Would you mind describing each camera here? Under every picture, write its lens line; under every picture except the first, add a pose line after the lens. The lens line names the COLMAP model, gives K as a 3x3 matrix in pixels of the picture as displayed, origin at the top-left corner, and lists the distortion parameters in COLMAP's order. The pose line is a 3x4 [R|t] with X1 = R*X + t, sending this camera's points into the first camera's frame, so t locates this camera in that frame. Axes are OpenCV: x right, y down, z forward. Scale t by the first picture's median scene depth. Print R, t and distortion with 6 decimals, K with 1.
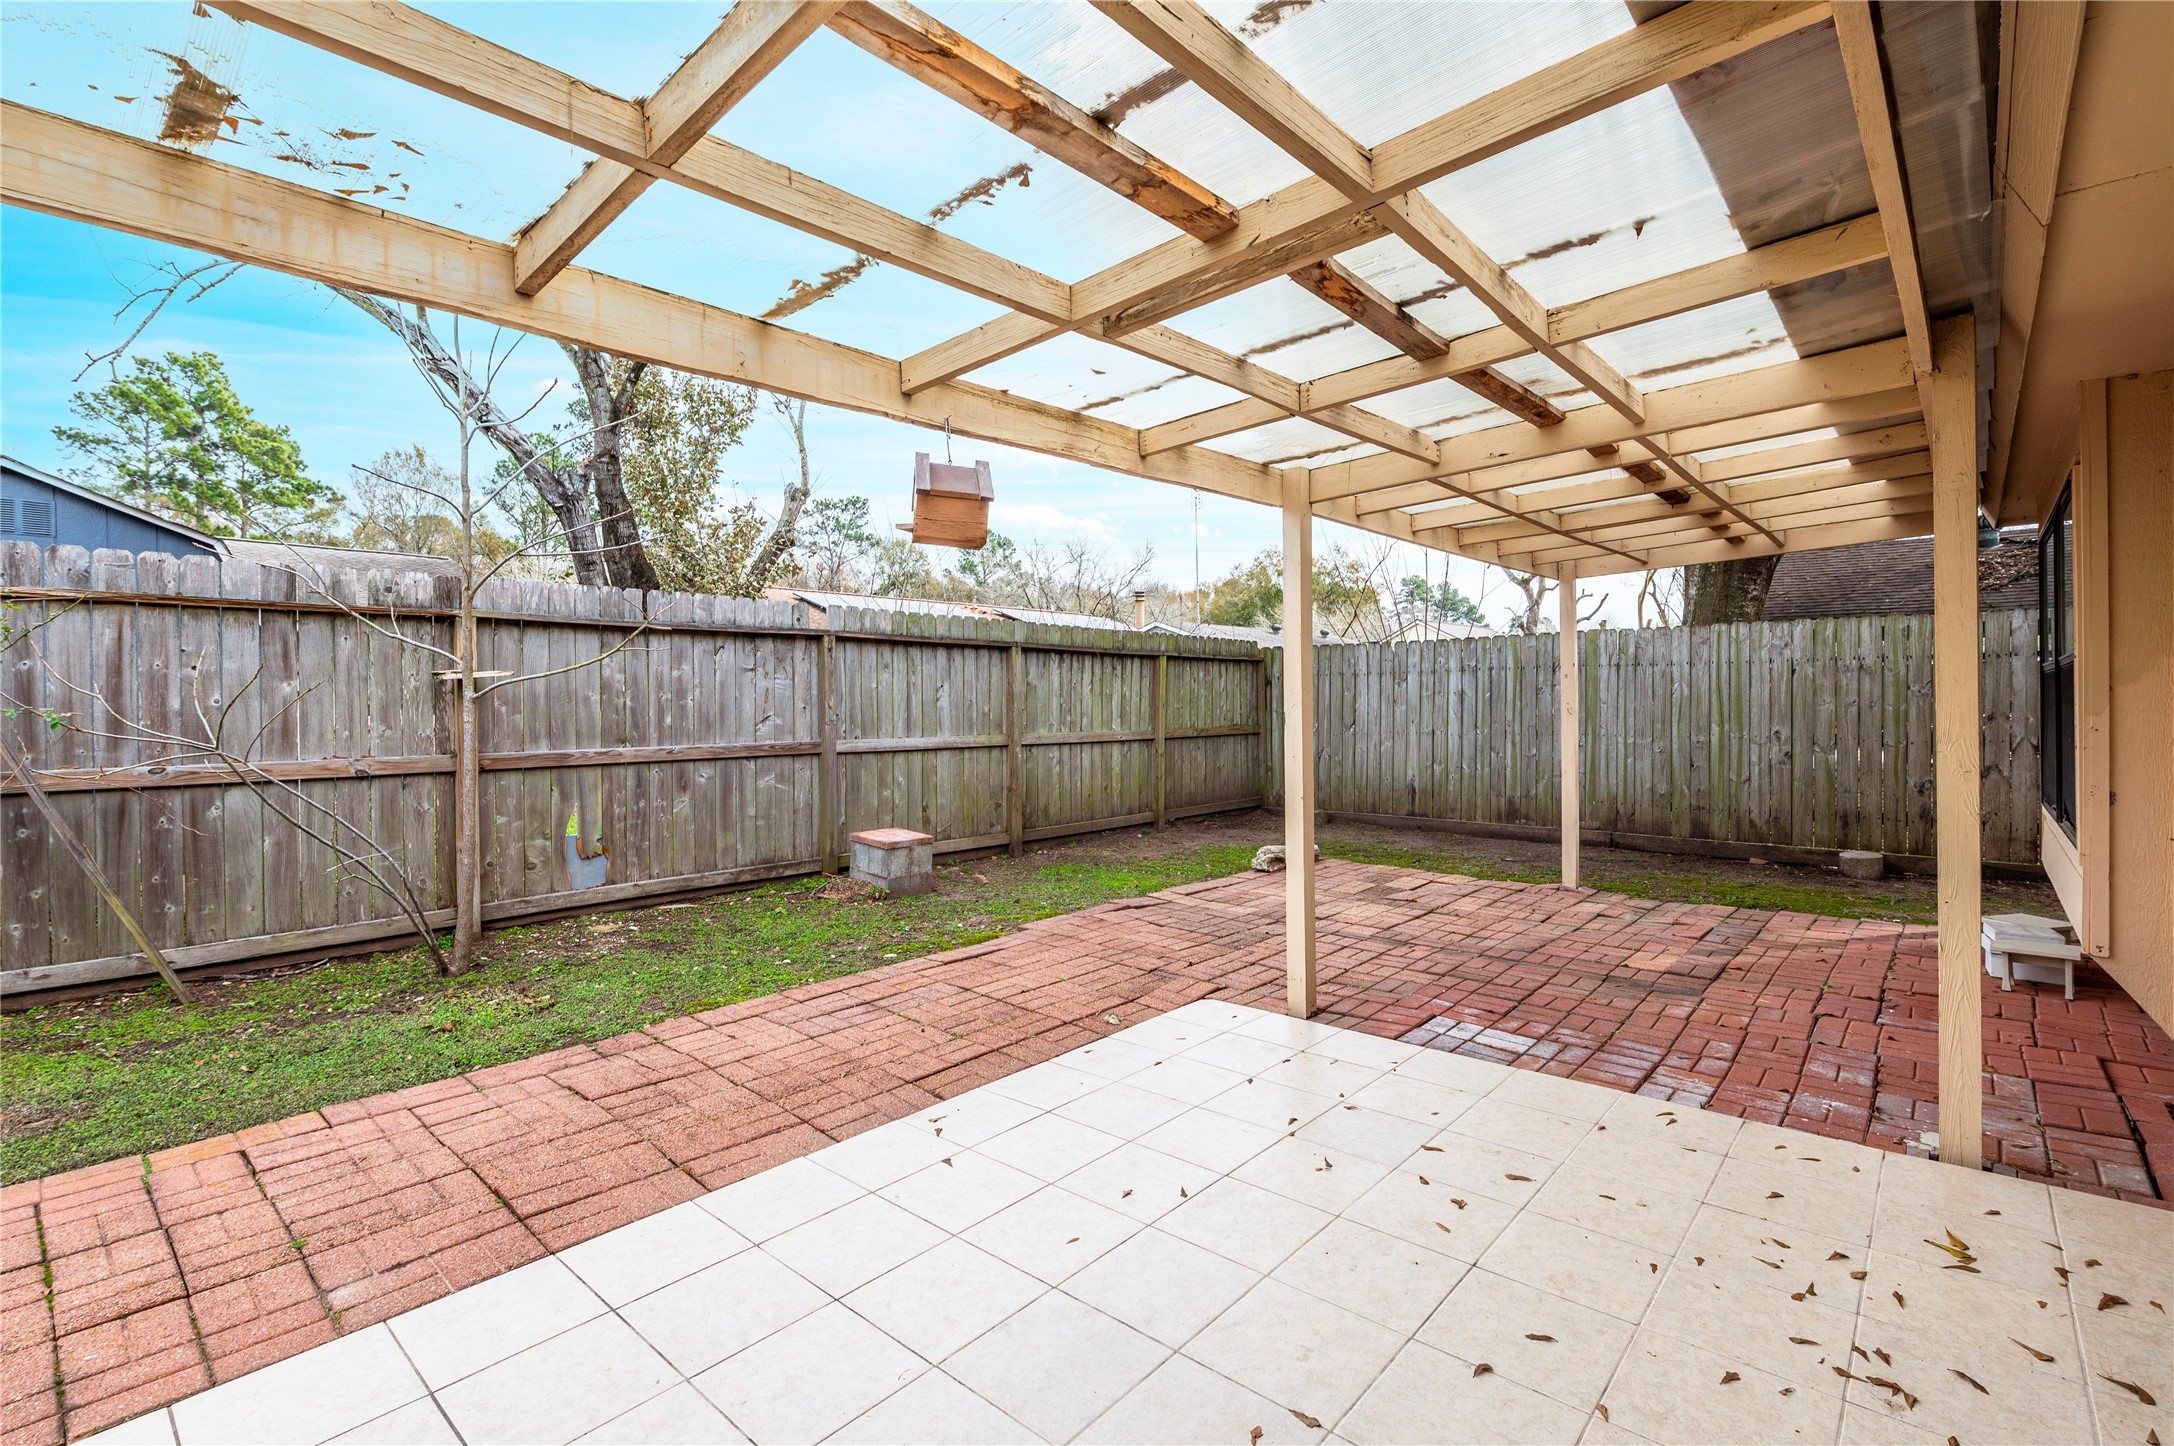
lens RADIAL K [[958.9, 0, 1093.9], [0, 958.9, 712.9], [0, 0, 1]] dist [0.001056, -0.000548]
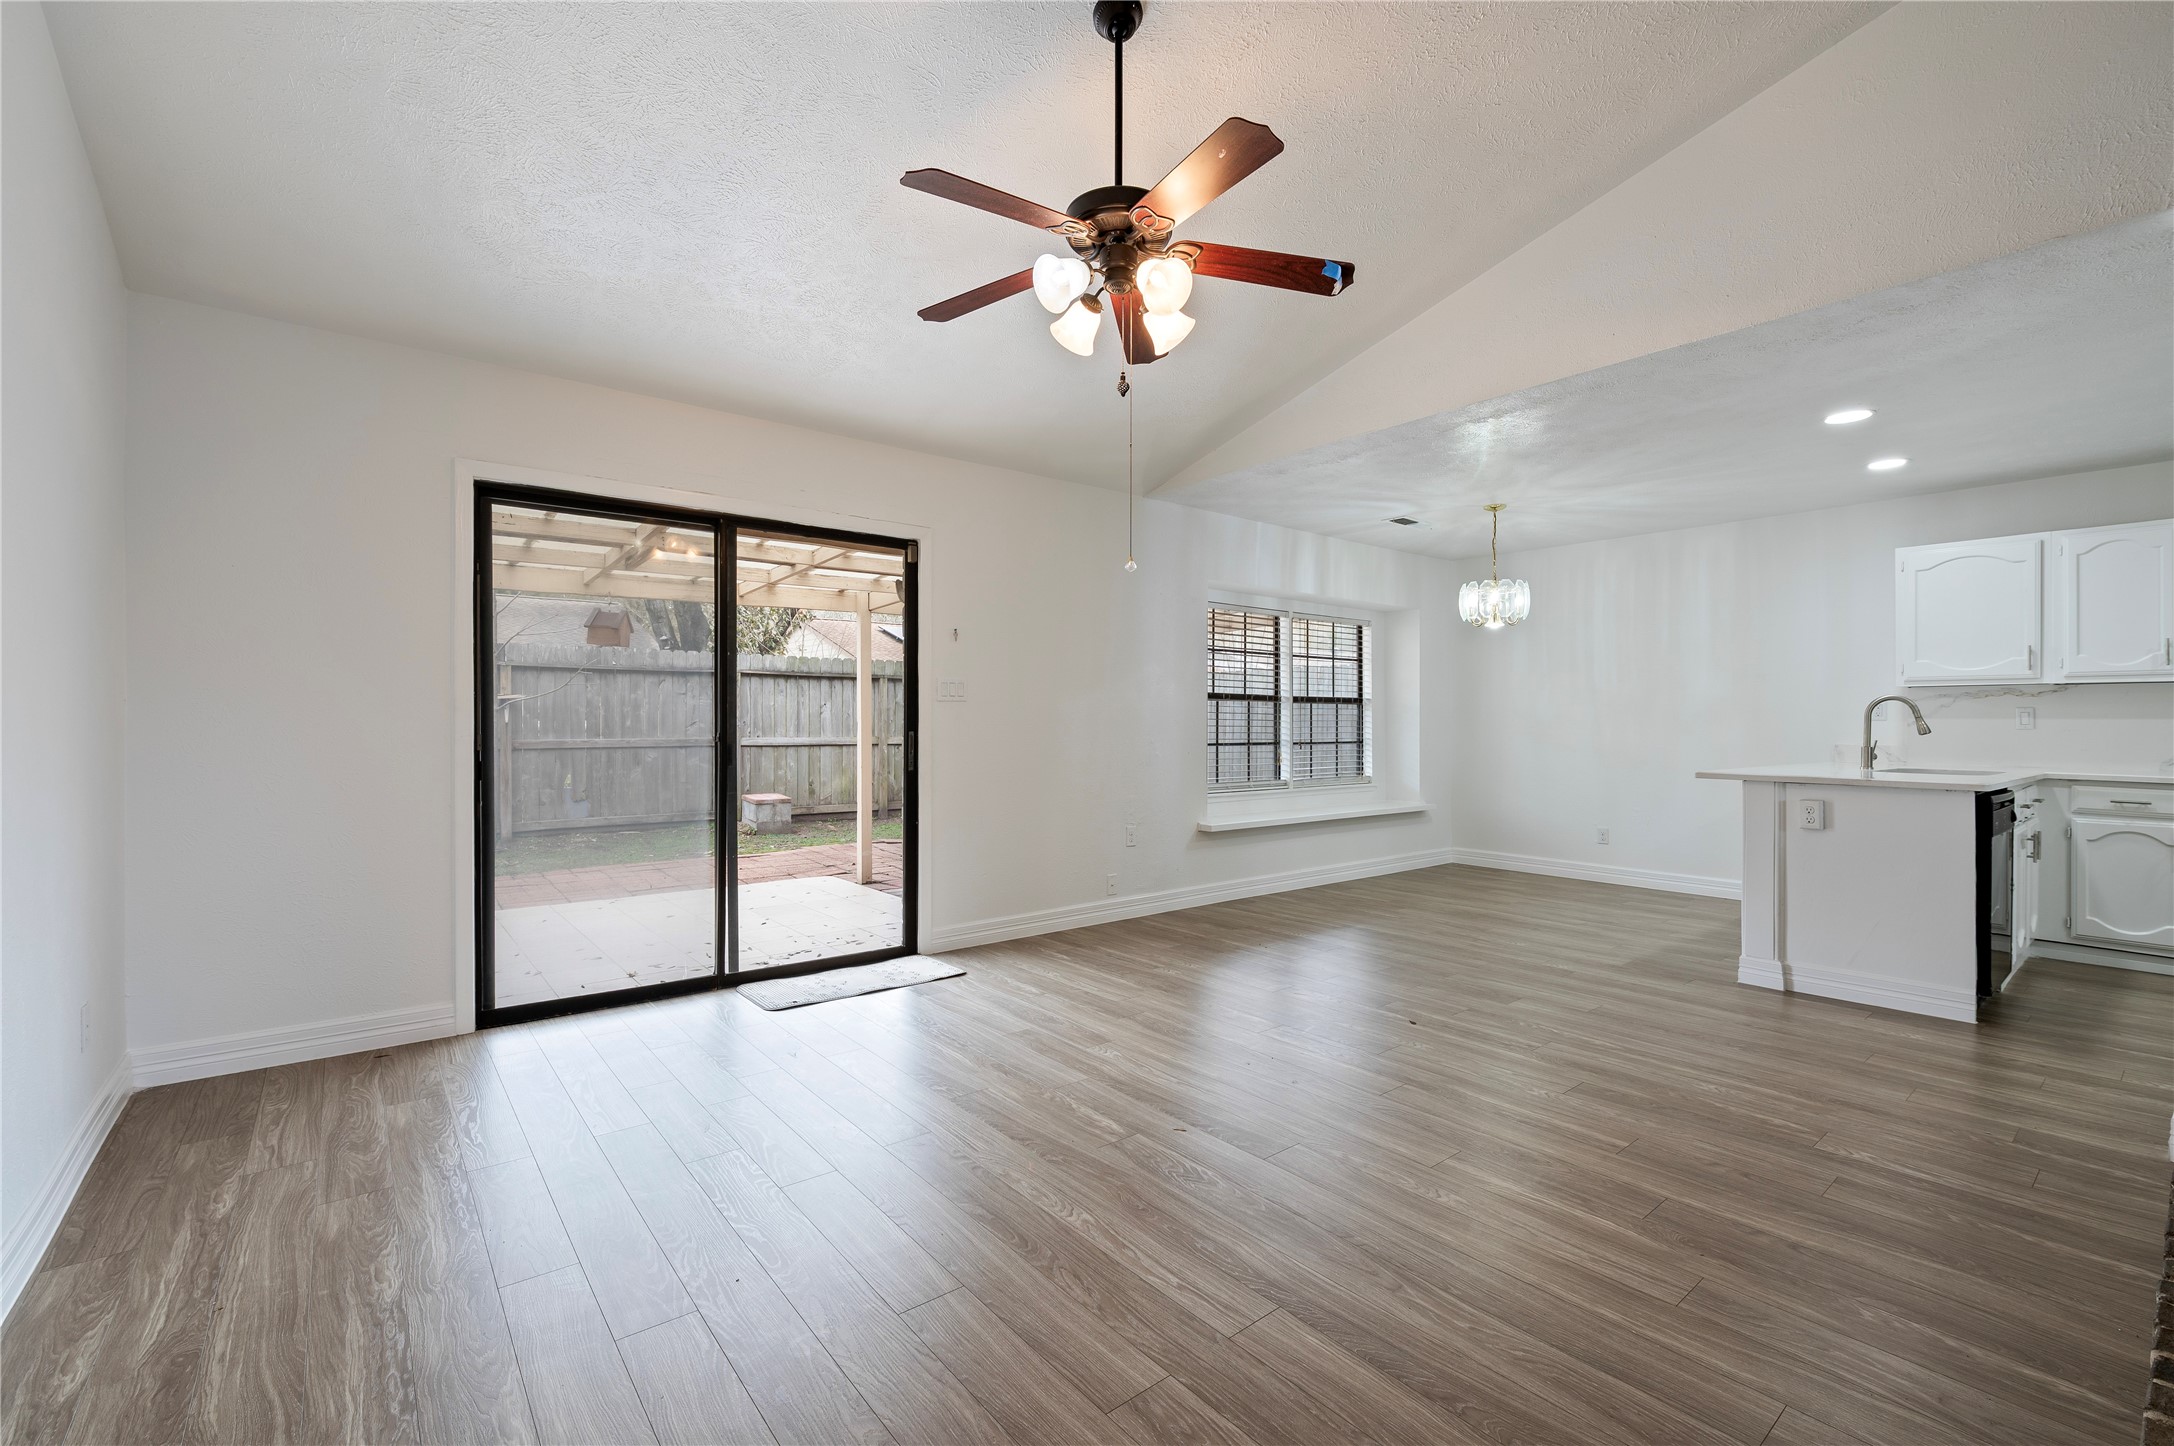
lens RADIAL K [[922.7, 0, 1108.0], [0, 922.7, 723.7], [0, 0, 1]] dist [-0.004690, -0.000250]
pose [[0.985924, 0.011391, -0.166809, 0.593283], [-0.011829, 0.999929, -0.001633, 0.000278], [0.166778, 0.003583, 0.985988, -0.419976]]
